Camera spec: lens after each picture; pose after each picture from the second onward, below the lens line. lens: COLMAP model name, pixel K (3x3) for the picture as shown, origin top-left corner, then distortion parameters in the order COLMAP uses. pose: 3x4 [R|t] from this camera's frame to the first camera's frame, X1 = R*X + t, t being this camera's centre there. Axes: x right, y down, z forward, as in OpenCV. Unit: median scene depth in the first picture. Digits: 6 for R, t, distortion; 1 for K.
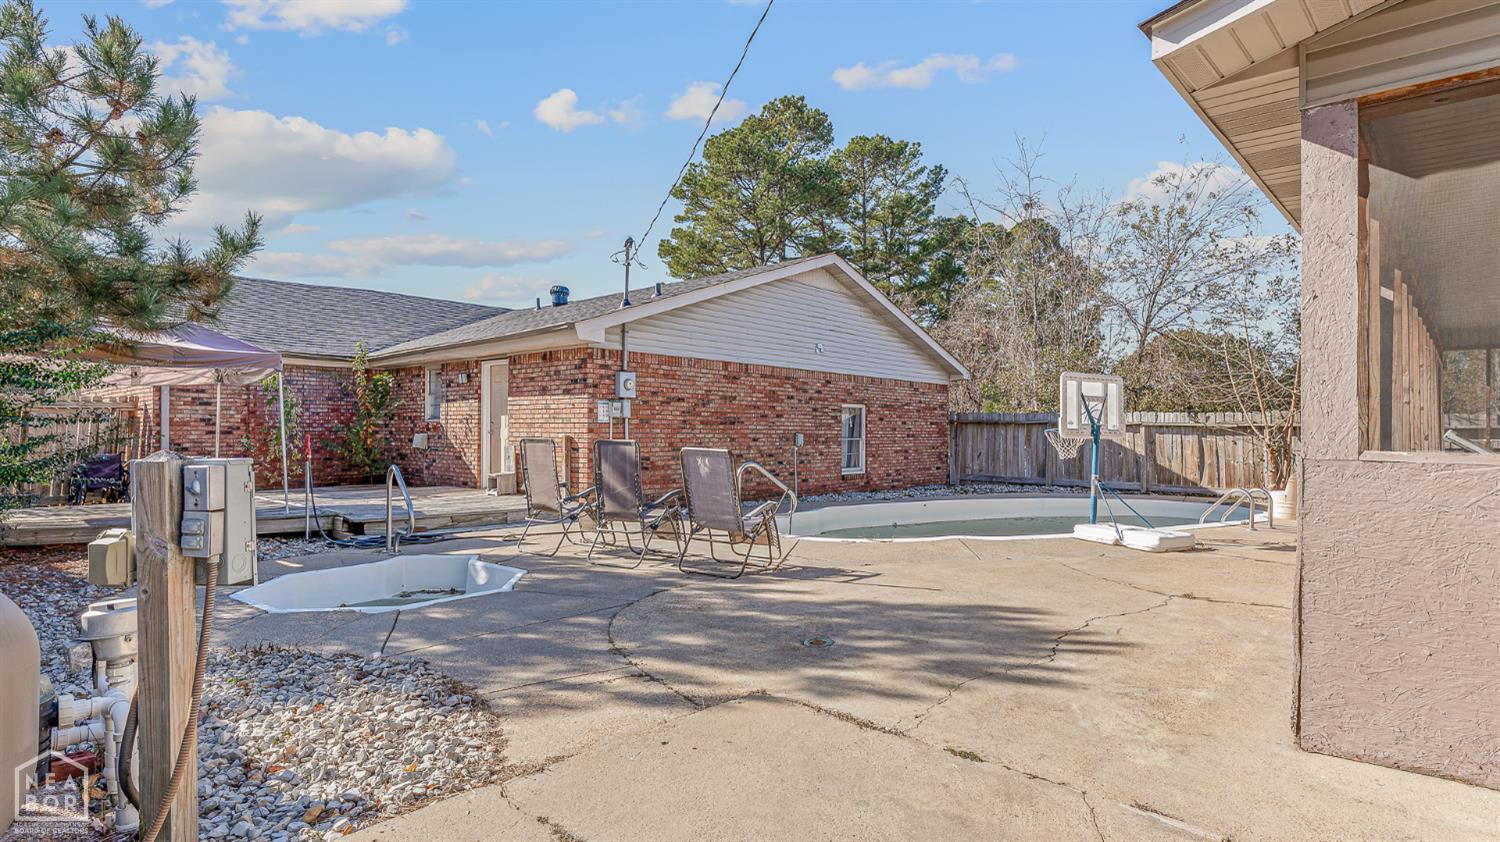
lens RADIAL K [[777.4, 0, 763.1], [0, 777.4, 415.8], [0, 0, 1]] dist [-0.022425, 0.000757]
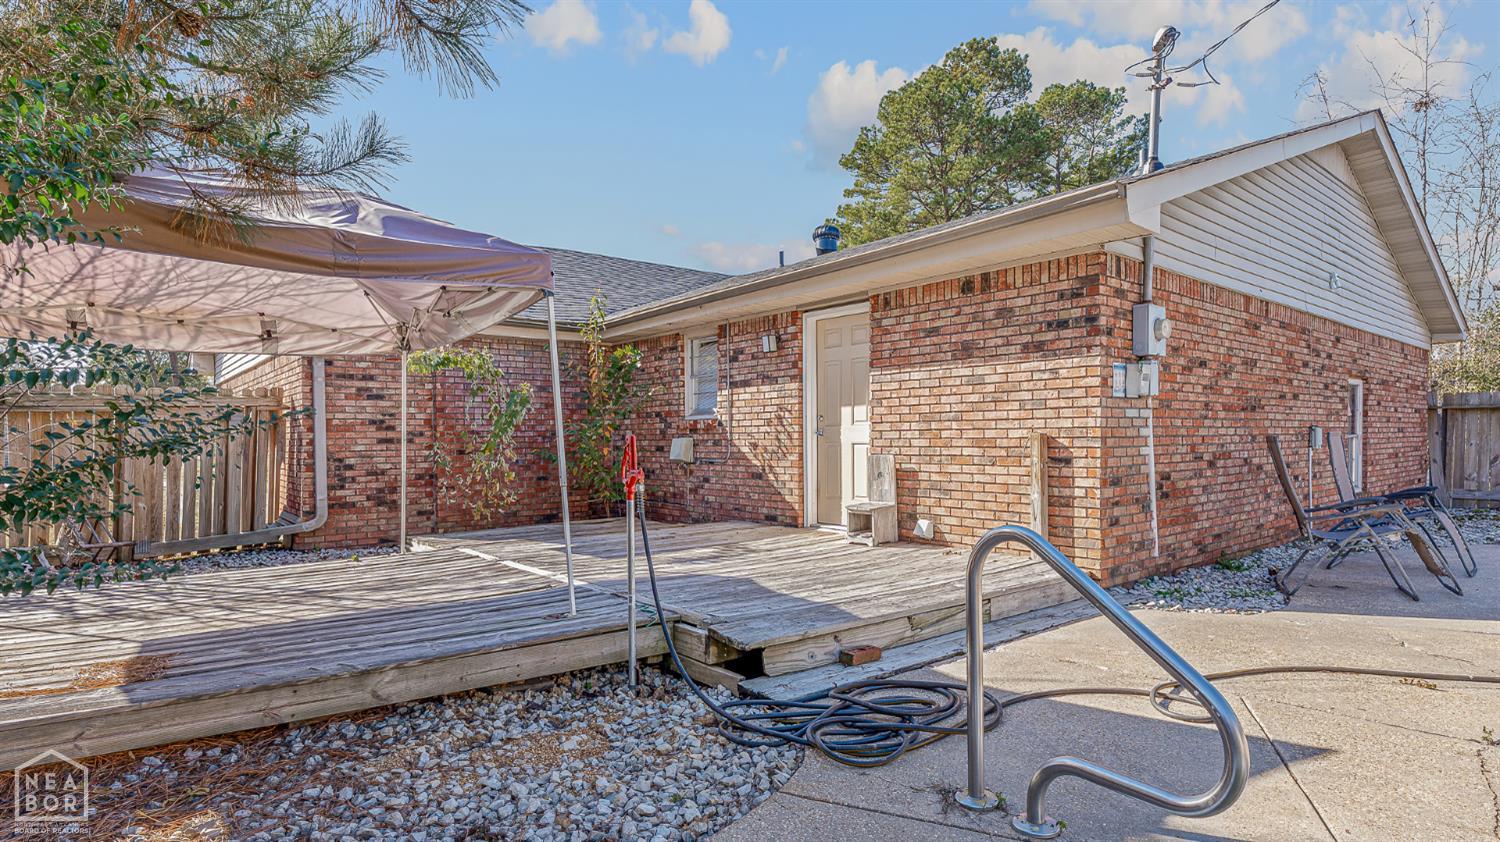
lens RADIAL K [[777.4, 0, 738.1], [0, 777.4, 430.6], [0, 0, 1]] dist [-0.022425, 0.000757]
pose [[0.985437, -0.018314, -0.169054, -0.306738], [0.020140, 0.999756, 0.009098, 0.012711], [0.168846, -0.012370, 0.985565, 0.397506]]
